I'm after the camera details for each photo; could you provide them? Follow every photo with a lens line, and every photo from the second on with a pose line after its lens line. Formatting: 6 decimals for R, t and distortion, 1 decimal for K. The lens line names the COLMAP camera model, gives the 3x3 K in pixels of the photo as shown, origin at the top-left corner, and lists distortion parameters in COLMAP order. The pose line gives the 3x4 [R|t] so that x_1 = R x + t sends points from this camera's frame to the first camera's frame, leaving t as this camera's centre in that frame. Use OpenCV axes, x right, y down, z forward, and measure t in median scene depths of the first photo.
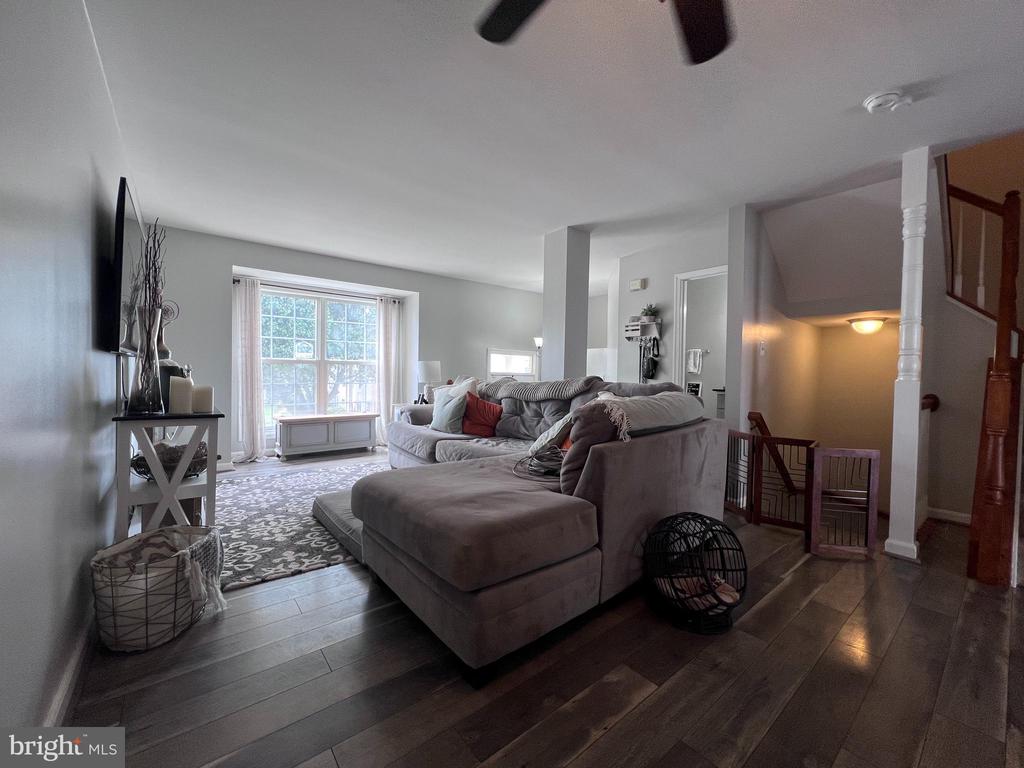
lens RADIAL K [[410.0, 0, 510.0], [0, 410.0, 378.7], [0, 0, 1]] dist [-0.002991, 0.000224]
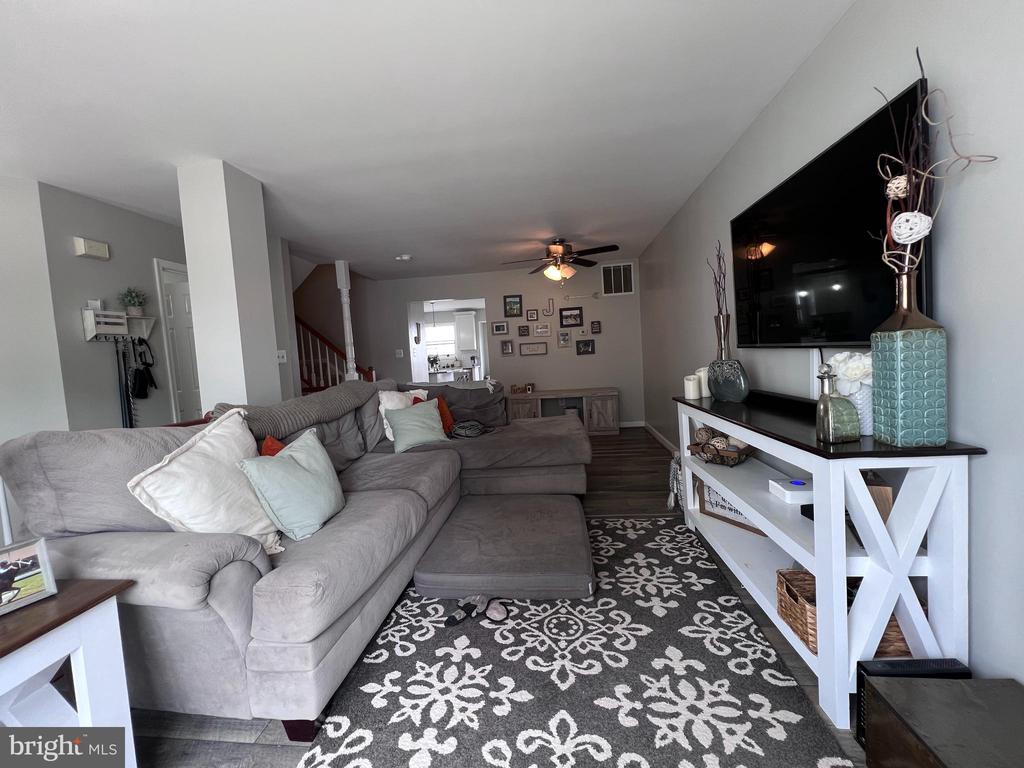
lens RADIAL K [[410.0, 0, 510.0], [0, 410.0, 378.7], [0, 0, 1]] dist [-0.002991, 0.000224]
pose [[-0.701377, -0.017287, 0.712581, -0.833992], [0.061791, 0.994468, 0.084945, -0.076475], [-0.710107, 0.103609, -0.696429, 1.499662]]
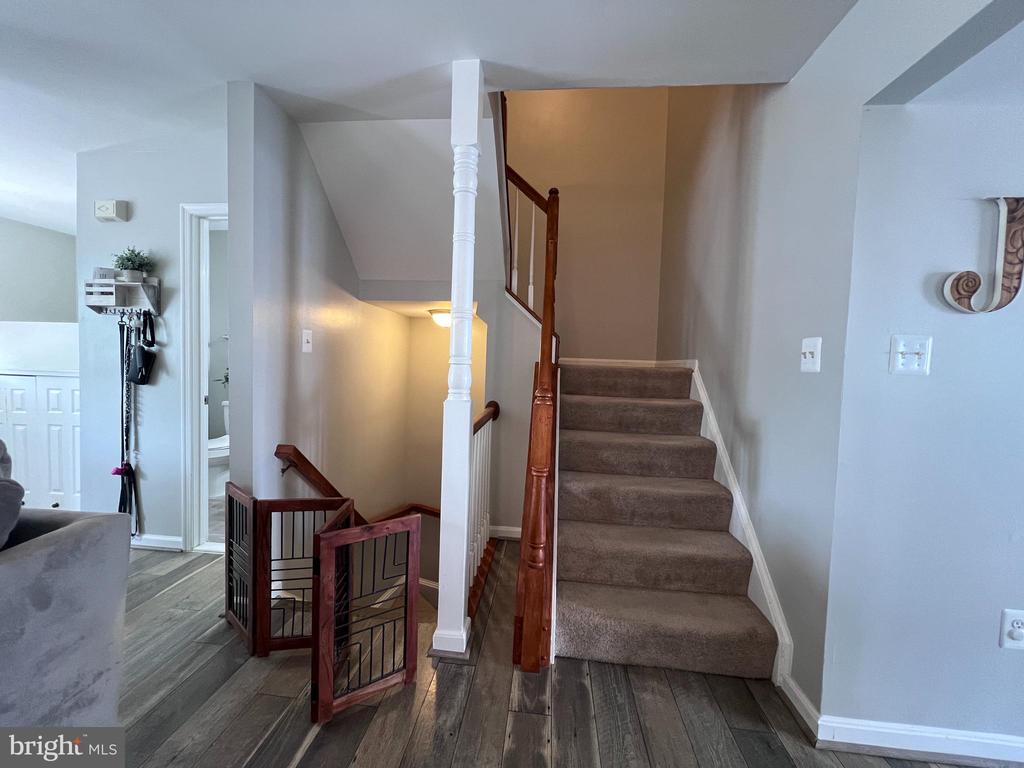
lens RADIAL K [[410.0, 0, 510.0], [0, 410.0, 378.7], [0, 0, 1]] dist [-0.002991, 0.000224]
pose [[0.698716, -0.026464, 0.714909, 0.428489], [-0.006859, 0.999022, 0.043685, -0.051304], [-0.715366, -0.035428, 0.697851, 0.360098]]
